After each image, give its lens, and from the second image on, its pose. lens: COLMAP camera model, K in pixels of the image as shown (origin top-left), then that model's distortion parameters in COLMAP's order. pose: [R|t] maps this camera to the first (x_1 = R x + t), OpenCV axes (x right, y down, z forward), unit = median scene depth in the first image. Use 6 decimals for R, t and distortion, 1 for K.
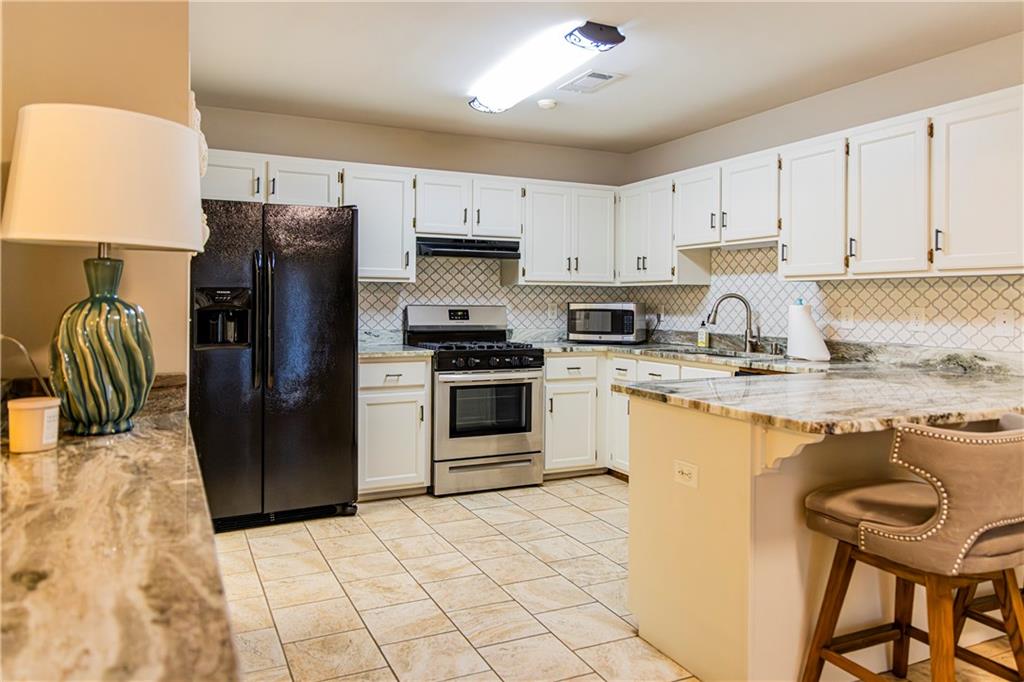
lens RADIAL K [[689.2, 0, 480.0], [0, 689.2, 265.5], [0, 0, 1]] dist [0.030572, -0.007601]
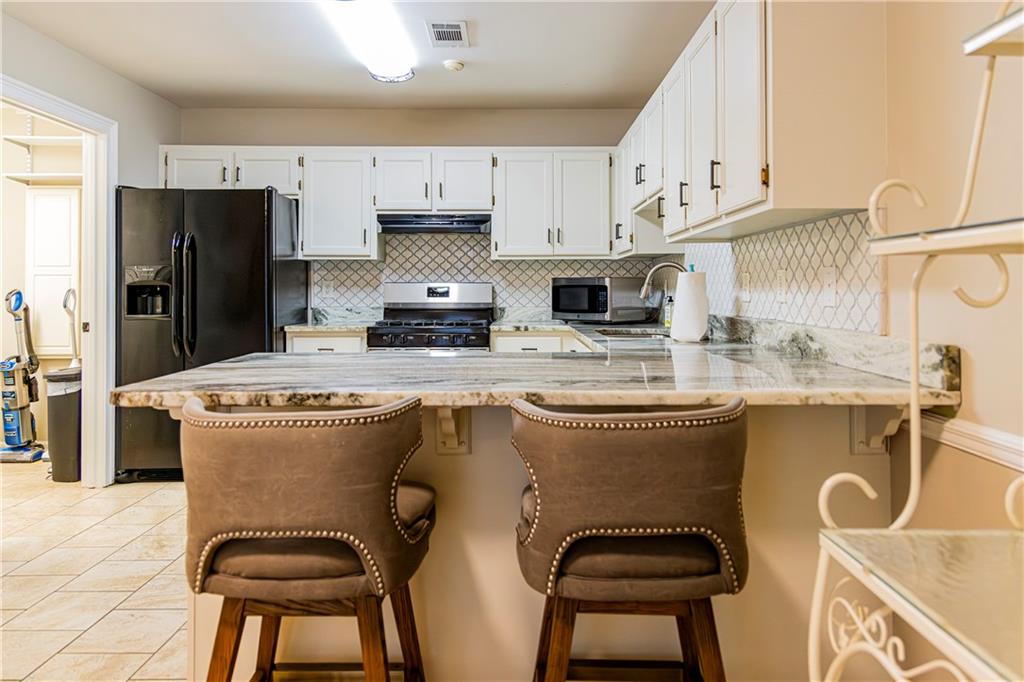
lens RADIAL K [[689.2, 0, 520.2], [0, 689.2, 256.3], [0, 0, 1]] dist [0.030572, -0.007601]
pose [[0.909937, -0.028790, -0.413746, 0.513841], [0.029440, 0.999555, -0.004806, 0.030629], [0.413700, -0.007807, 0.910380, 0.169003]]
